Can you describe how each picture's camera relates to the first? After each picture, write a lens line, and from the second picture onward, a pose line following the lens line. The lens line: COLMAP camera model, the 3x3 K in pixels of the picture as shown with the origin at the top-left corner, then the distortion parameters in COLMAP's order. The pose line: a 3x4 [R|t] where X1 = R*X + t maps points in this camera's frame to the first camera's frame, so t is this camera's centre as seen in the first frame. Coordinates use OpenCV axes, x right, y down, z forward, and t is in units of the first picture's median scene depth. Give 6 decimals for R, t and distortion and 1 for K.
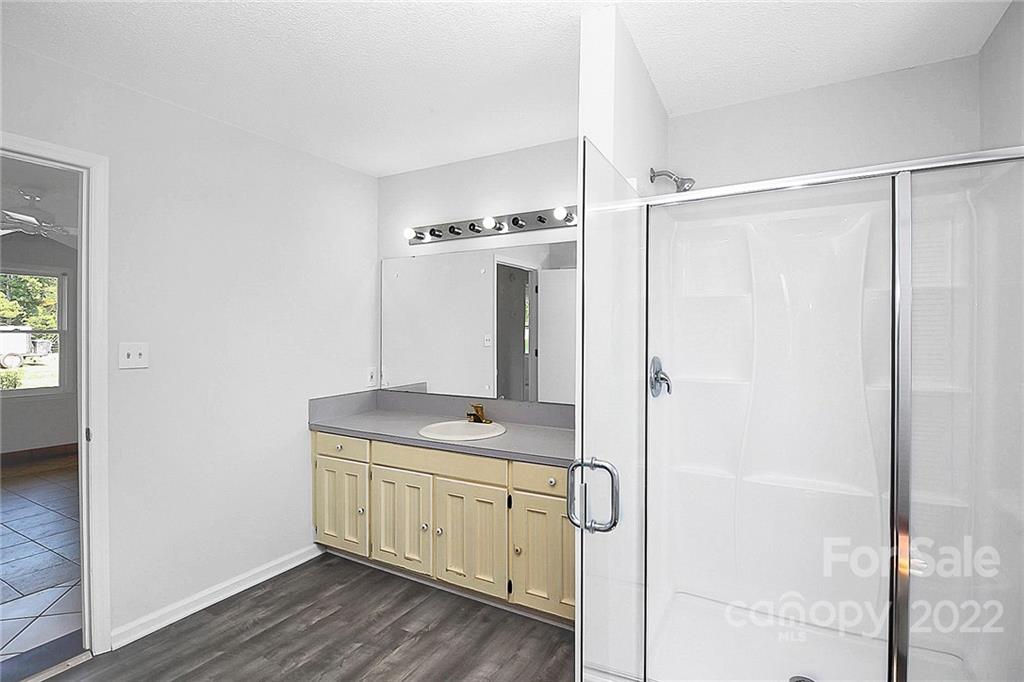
lens RADIAL K [[492.0, 0, 508.1], [0, 492.0, 337.8], [0, 0, 1]] dist [0.004948, -0.002892]
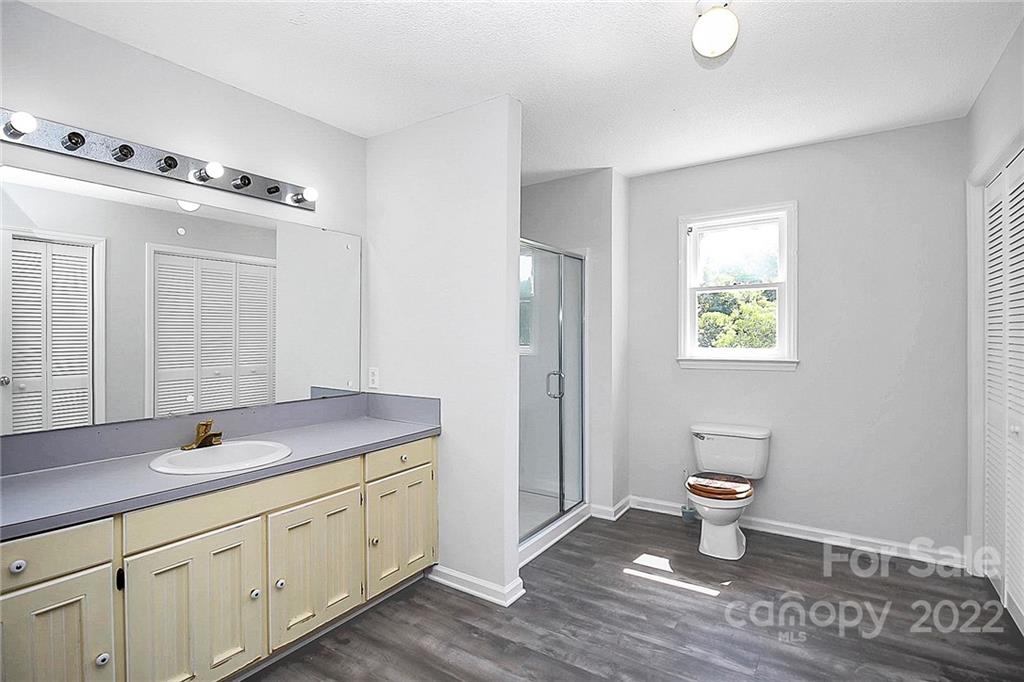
lens RADIAL K [[492.0, 0, 508.8], [0, 492.0, 340.2], [0, 0, 1]] dist [0.004948, -0.002892]
pose [[0.076894, -0.000825, 0.997039, -0.864072], [0.009738, 0.999953, 0.000077, 0.025983], [-0.996992, 0.009703, 0.076898, 0.595291]]
